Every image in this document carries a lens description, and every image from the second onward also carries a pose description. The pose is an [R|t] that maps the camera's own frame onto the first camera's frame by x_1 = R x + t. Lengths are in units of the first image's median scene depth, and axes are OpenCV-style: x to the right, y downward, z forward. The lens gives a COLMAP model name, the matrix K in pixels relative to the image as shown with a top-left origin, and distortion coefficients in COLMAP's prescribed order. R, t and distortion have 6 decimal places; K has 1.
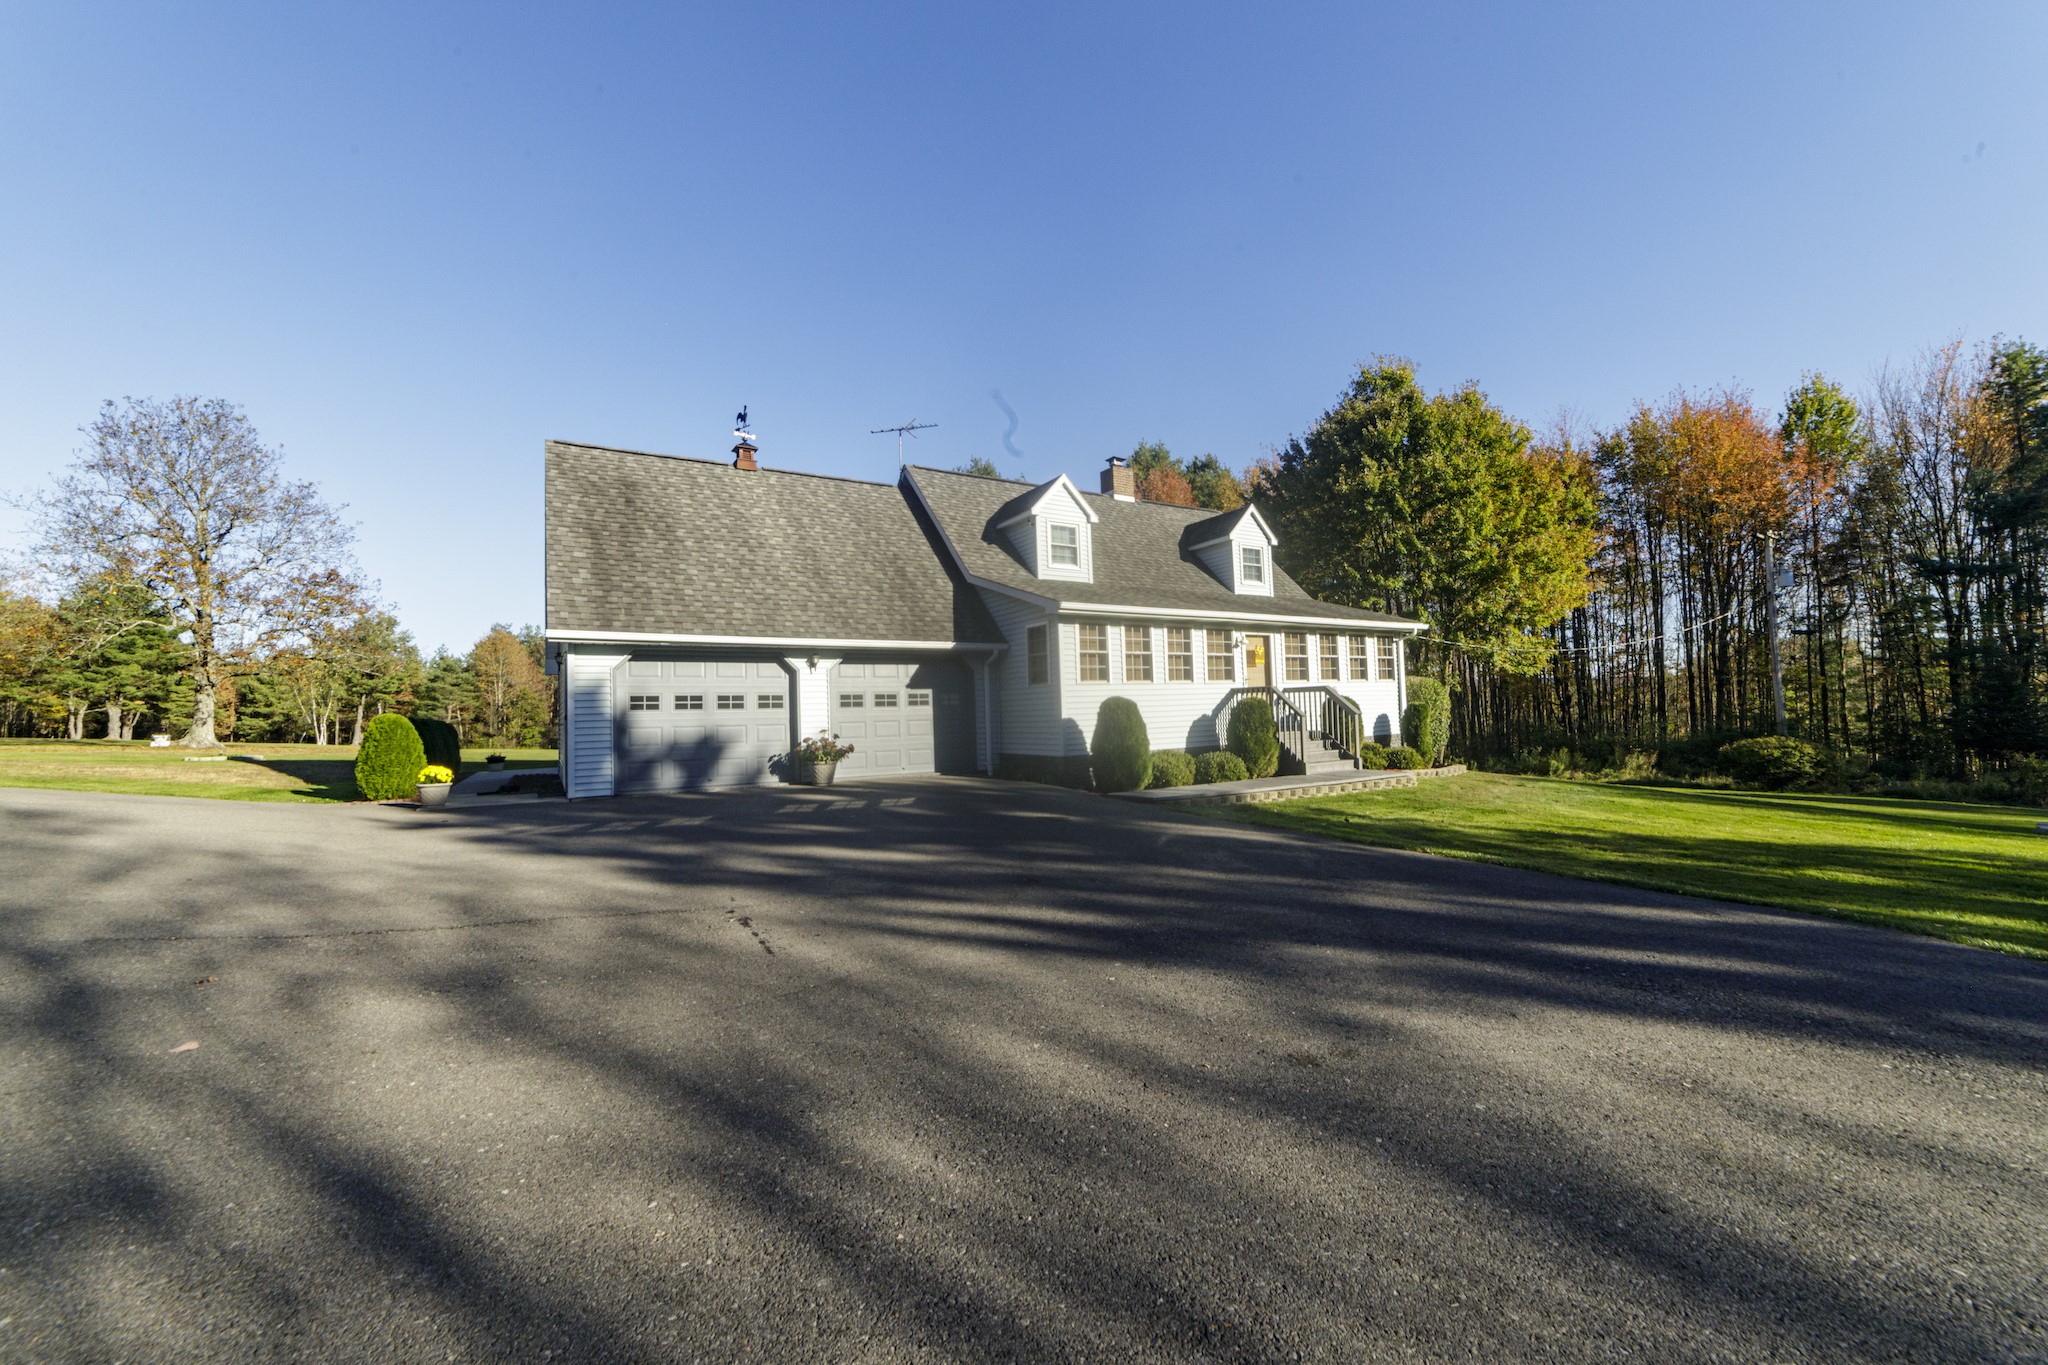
lens RADIAL K [[787.3, 0, 1025.1], [0, 787.3, 690.7], [0, 0, 1]] dist [-0.009070, 0.003401]
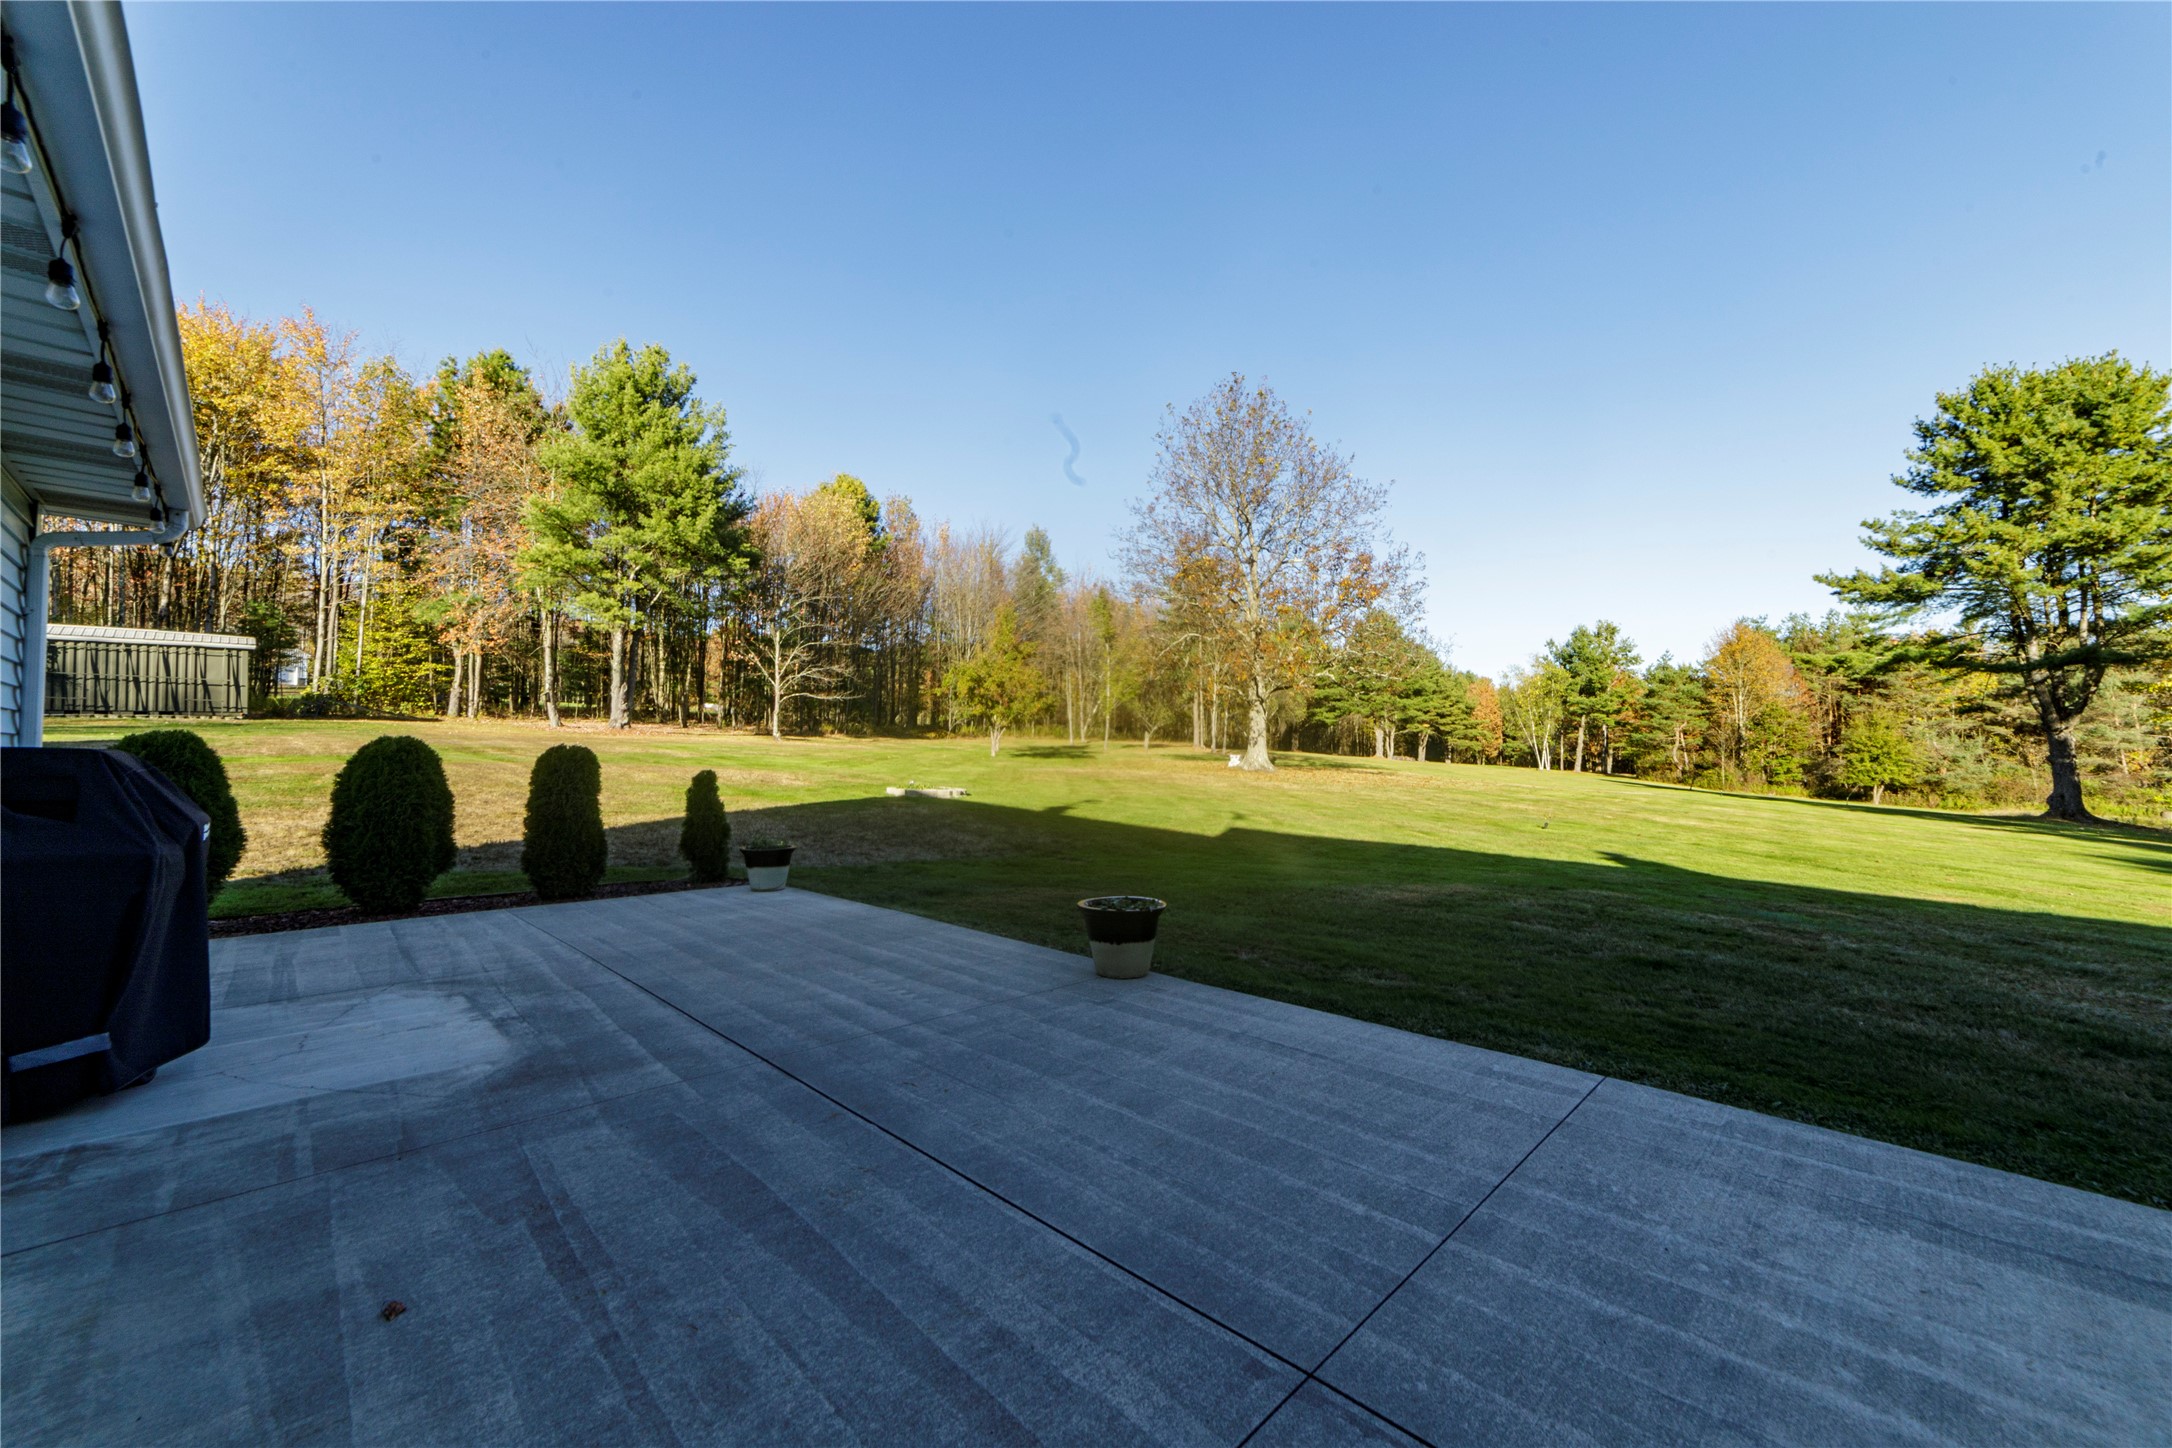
lens RADIAL K [[835.0, 0, 1072.1], [0, 835.0, 723.9], [0, 0, 1]] dist [-0.009070, 0.003401]
pose [[0.231135, -0.006529, -0.972900, -0.064763], [0.017759, 0.999839, -0.002491, 0.007827], [0.972760, -0.016702, 0.231214, 0.237347]]
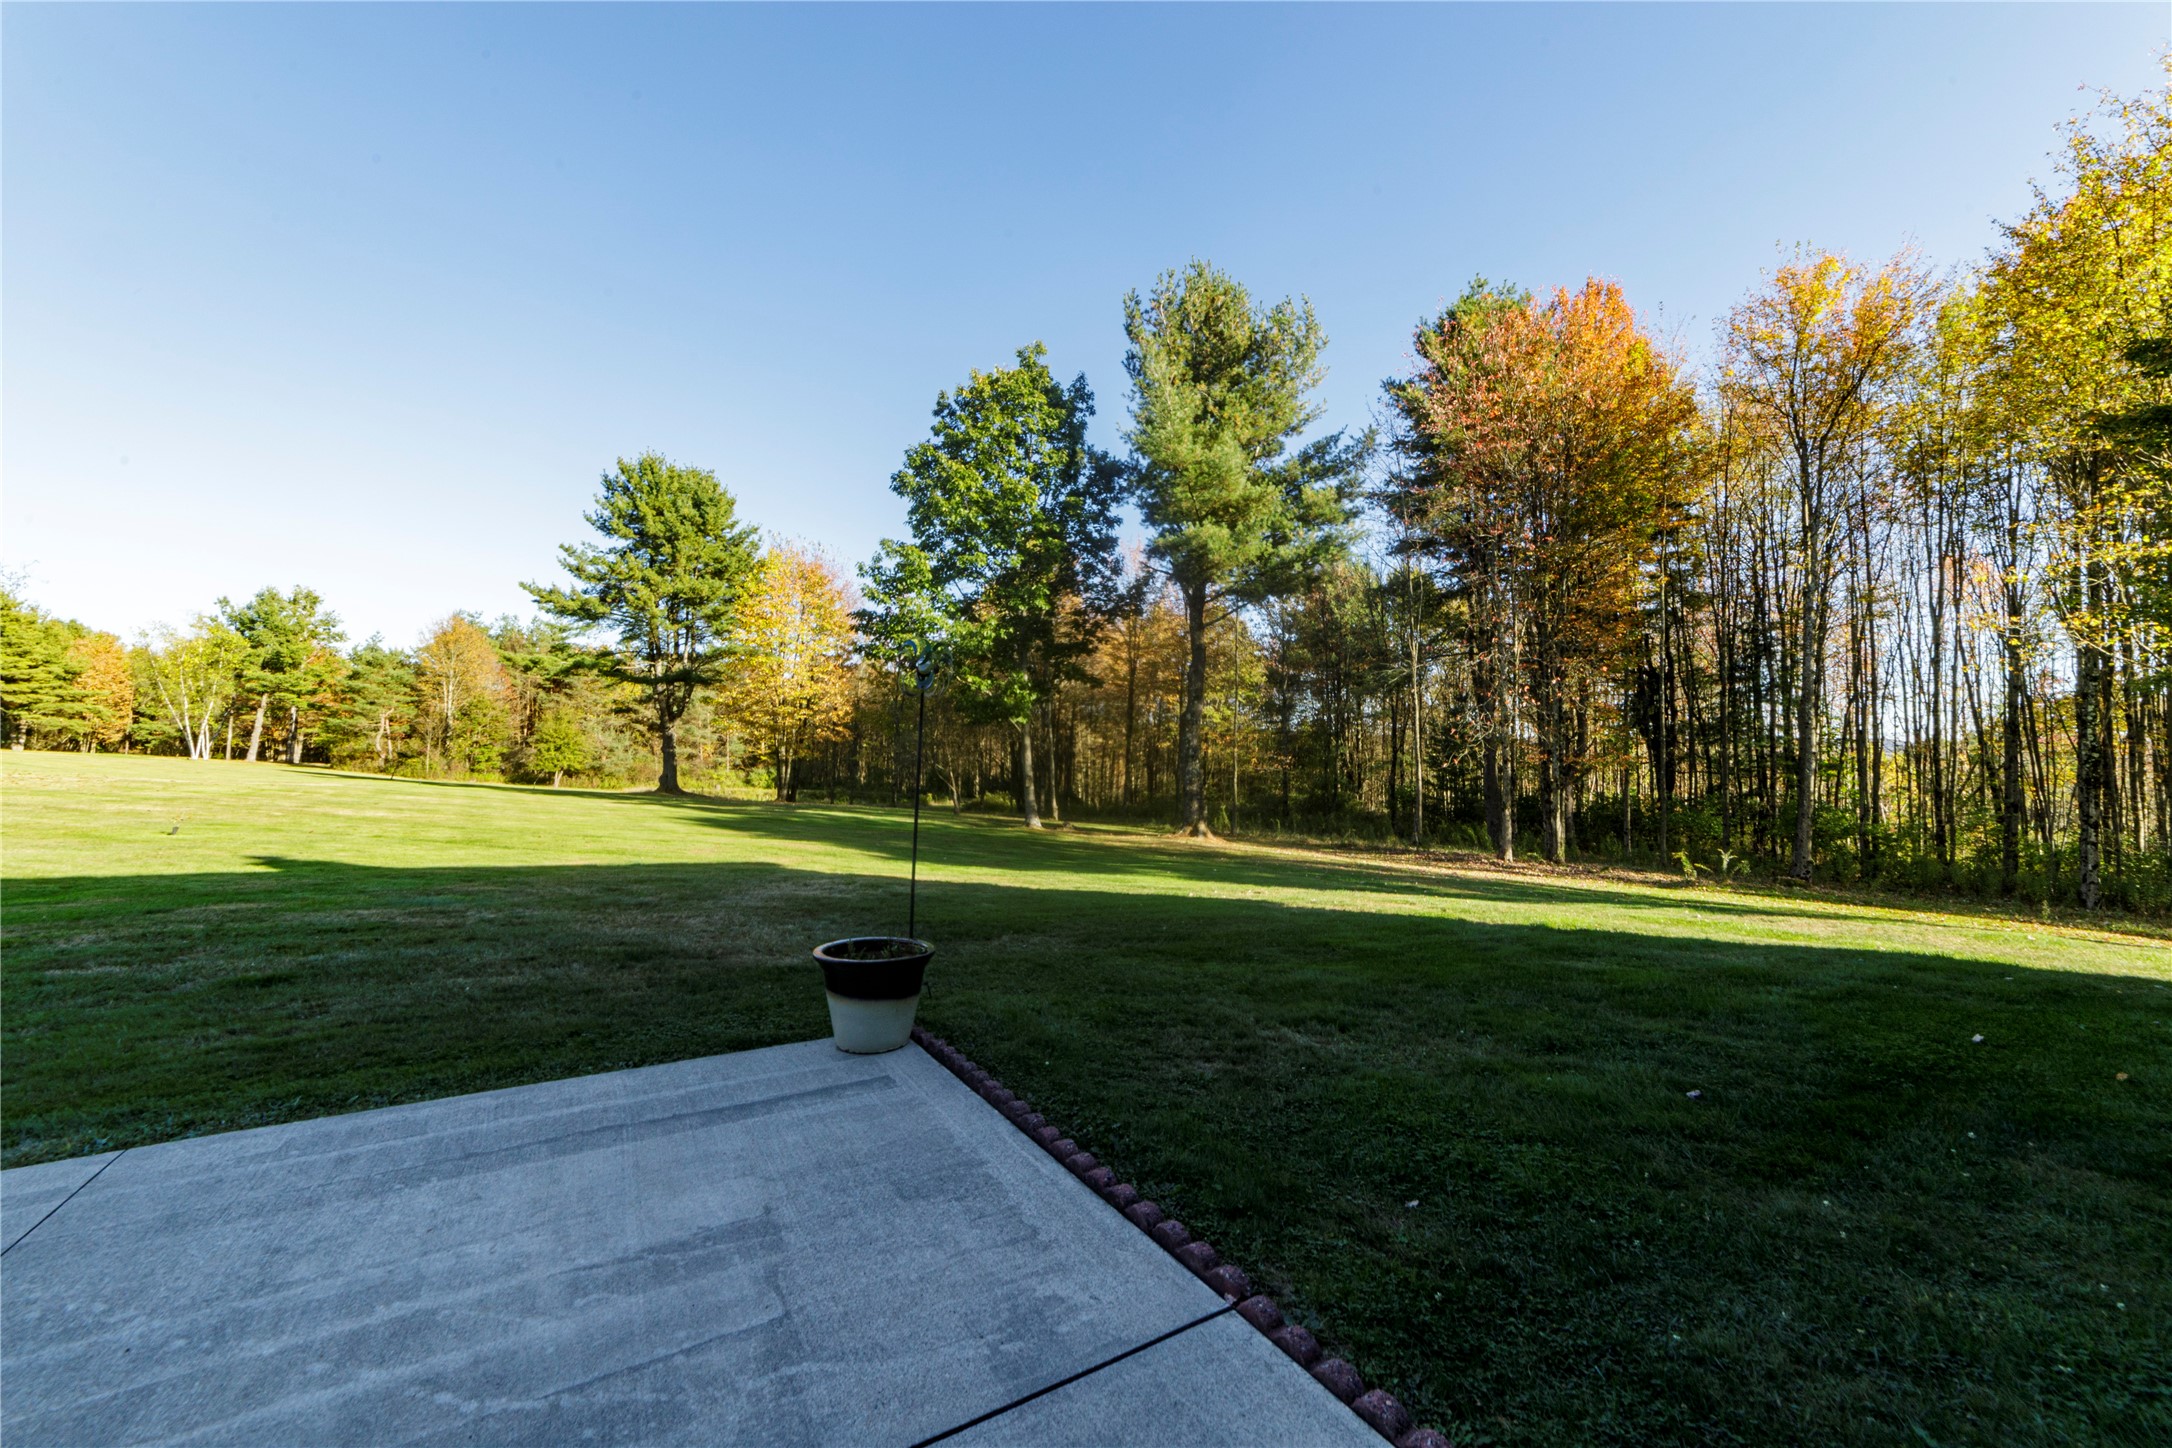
lens RADIAL K [[835.0, 0, 1086.7], [0, 835.0, 713.2], [0, 0, 1]] dist [-0.009070, 0.003401]
pose [[0.999086, 0.040852, -0.012567, -0.059950], [-0.041098, 0.998954, -0.020033, 0.007948], [0.011735, 0.020532, 0.999720, 0.242272]]
